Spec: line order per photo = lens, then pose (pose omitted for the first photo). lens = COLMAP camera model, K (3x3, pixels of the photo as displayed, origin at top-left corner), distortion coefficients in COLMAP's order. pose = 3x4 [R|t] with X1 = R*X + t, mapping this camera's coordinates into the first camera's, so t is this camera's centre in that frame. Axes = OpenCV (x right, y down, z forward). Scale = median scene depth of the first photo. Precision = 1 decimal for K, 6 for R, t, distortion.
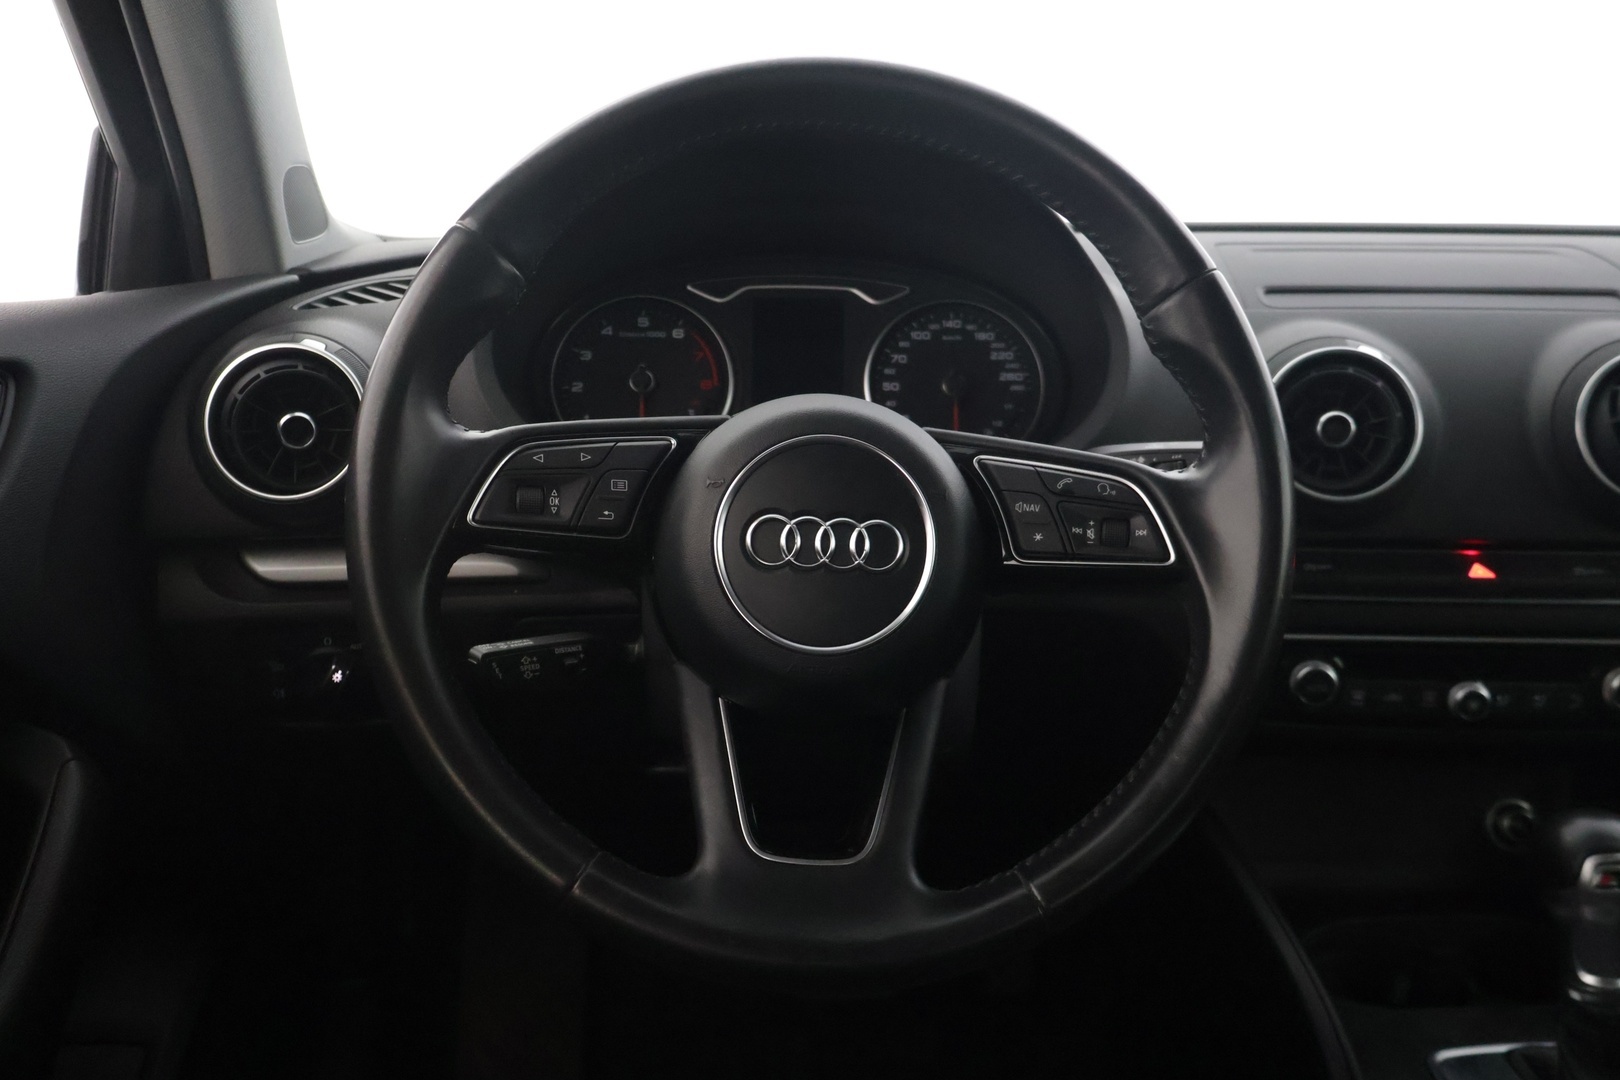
lens RADIAL K [[1470.4, 0, 808.8], [0, 1470.4, 530.1], [0, 0, 1]] dist [0.008479, 0.000000]
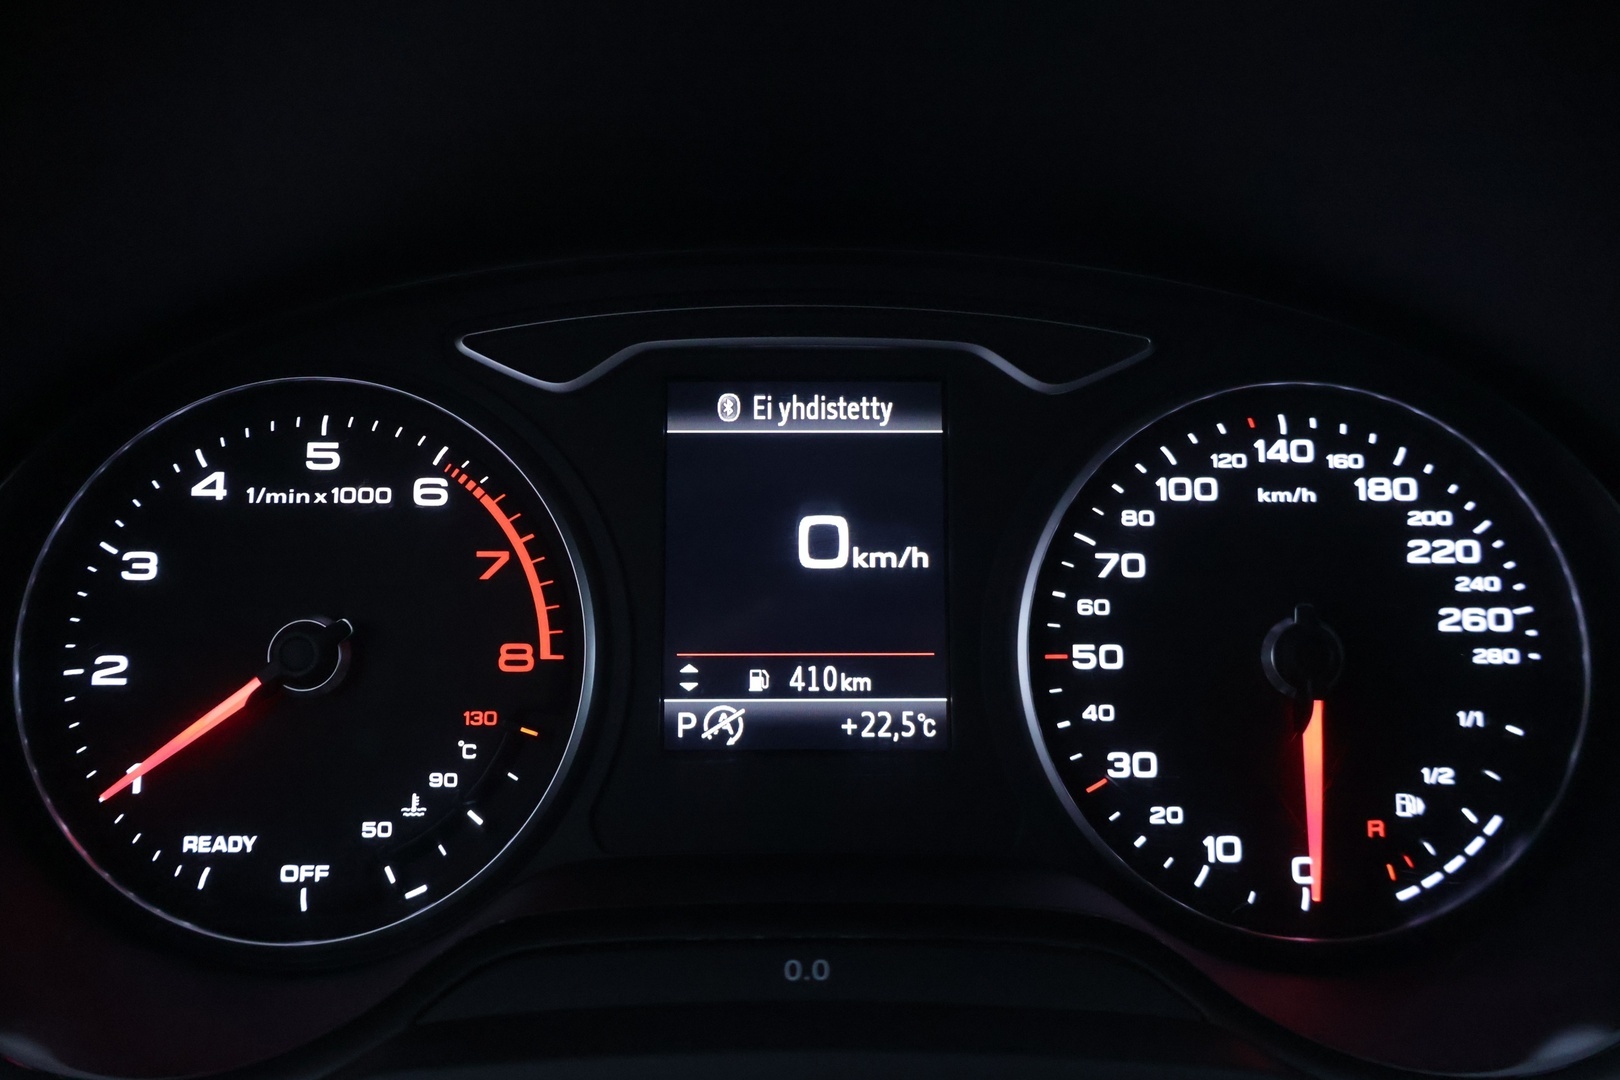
lens RADIAL K [[1356.5, 0, 811.4], [0, 1356.5, 536.9], [0, 0, 1]] dist [-0.000437, -0.000163]
pose [[0.999564, -0.003770, -0.029296, 0.003701], [0.005626, 0.997964, 0.063525, -0.189592], [0.028997, -0.063662, 0.997550, 0.942221]]
